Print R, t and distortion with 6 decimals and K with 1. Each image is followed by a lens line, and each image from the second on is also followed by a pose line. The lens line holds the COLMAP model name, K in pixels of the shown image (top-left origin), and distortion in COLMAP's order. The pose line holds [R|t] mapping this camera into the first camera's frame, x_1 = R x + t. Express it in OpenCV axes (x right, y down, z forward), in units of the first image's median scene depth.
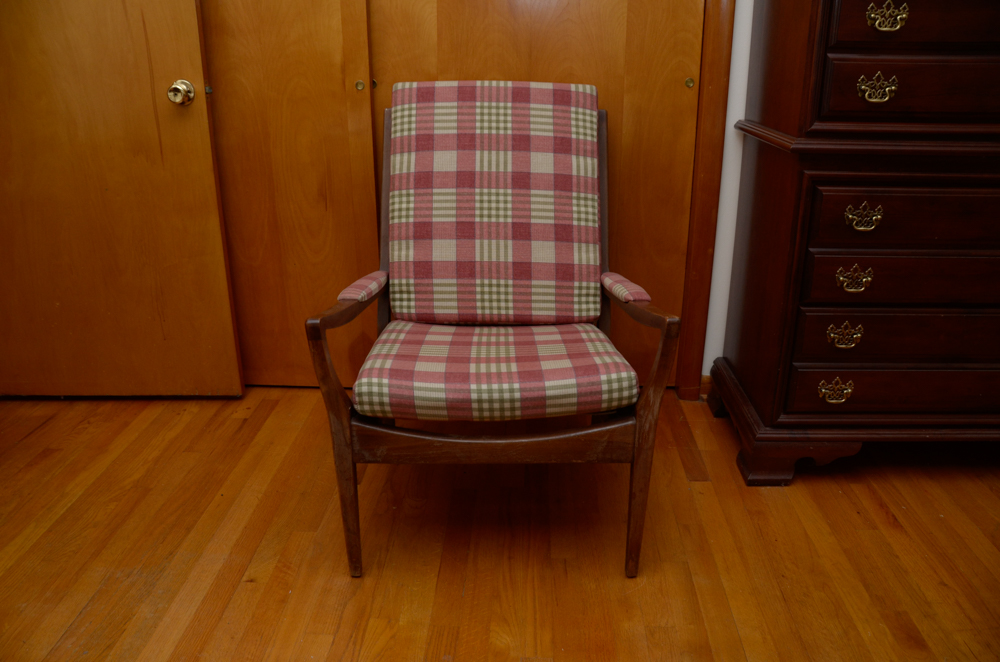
lens RADIAL K [[778.5, 0, 489.7], [0, 778.5, 351.6], [0, 0, 1]] dist [-0.144560, 0.052212]
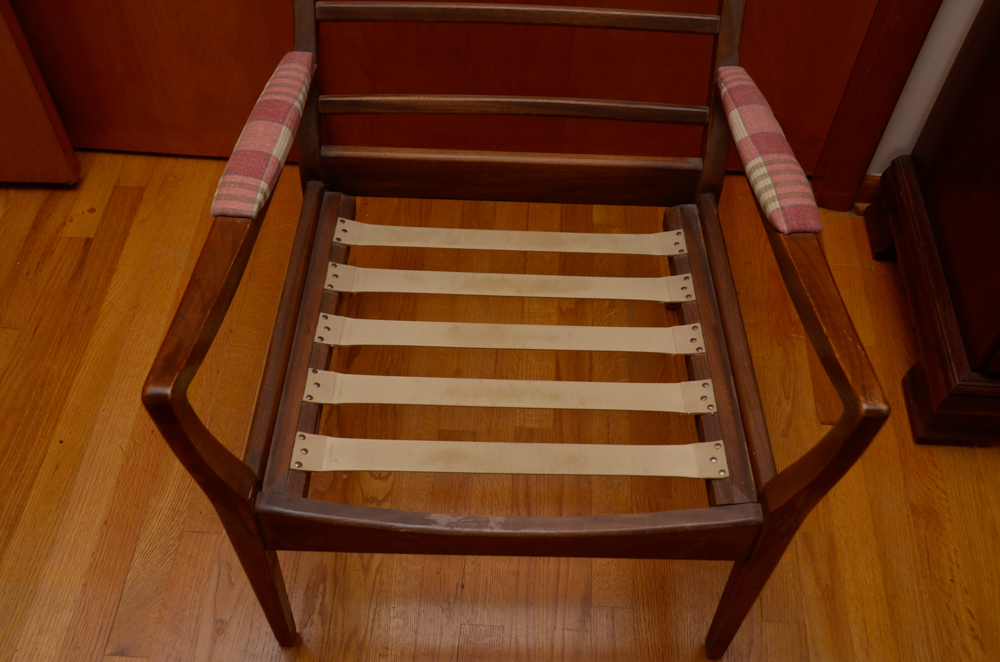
lens RADIAL K [[1018.7, 0, 494.9], [0, 1018.7, 362.1], [0, 0, 1]] dist [0.000156, 0.000000]
pose [[0.999665, 0.022246, 0.013240, -0.014107], [-0.025886, 0.852927, 0.521388, -0.296306], [0.000306, -0.521556, 0.853217, 0.327449]]
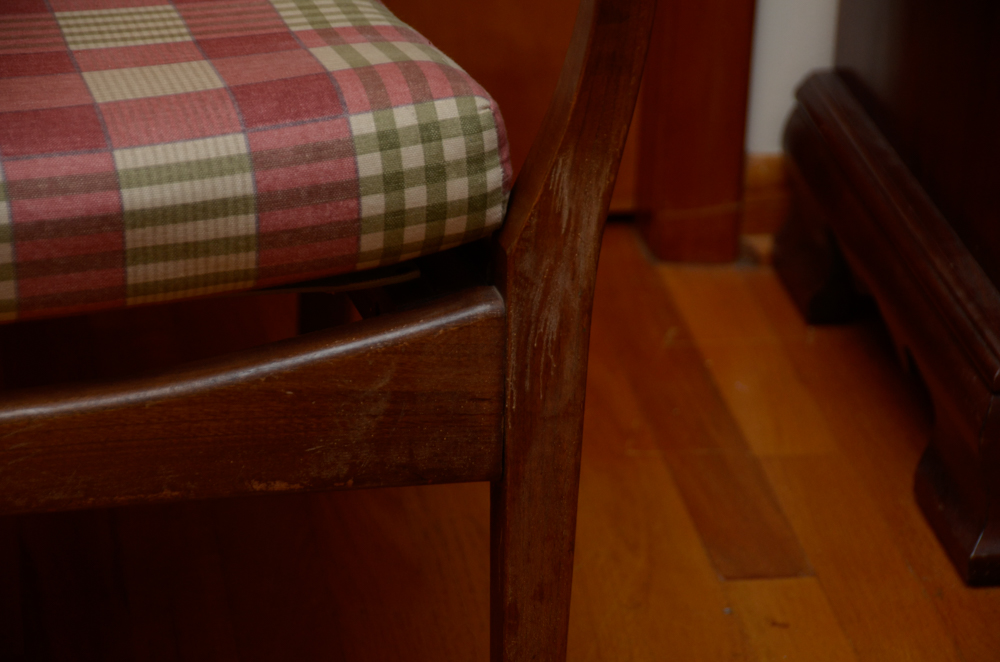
lens RADIAL K [[3463.5, 0, 485.3], [0, 3463.5, 364.8], [0, 0, 1]] dist [0.897441, 0.000000]
pose [[0.977876, -0.059343, 0.200592, -0.026484], [0.048551, 0.997118, 0.058304, 0.035110], [-0.203474, -0.047276, 0.977938, -0.042536]]
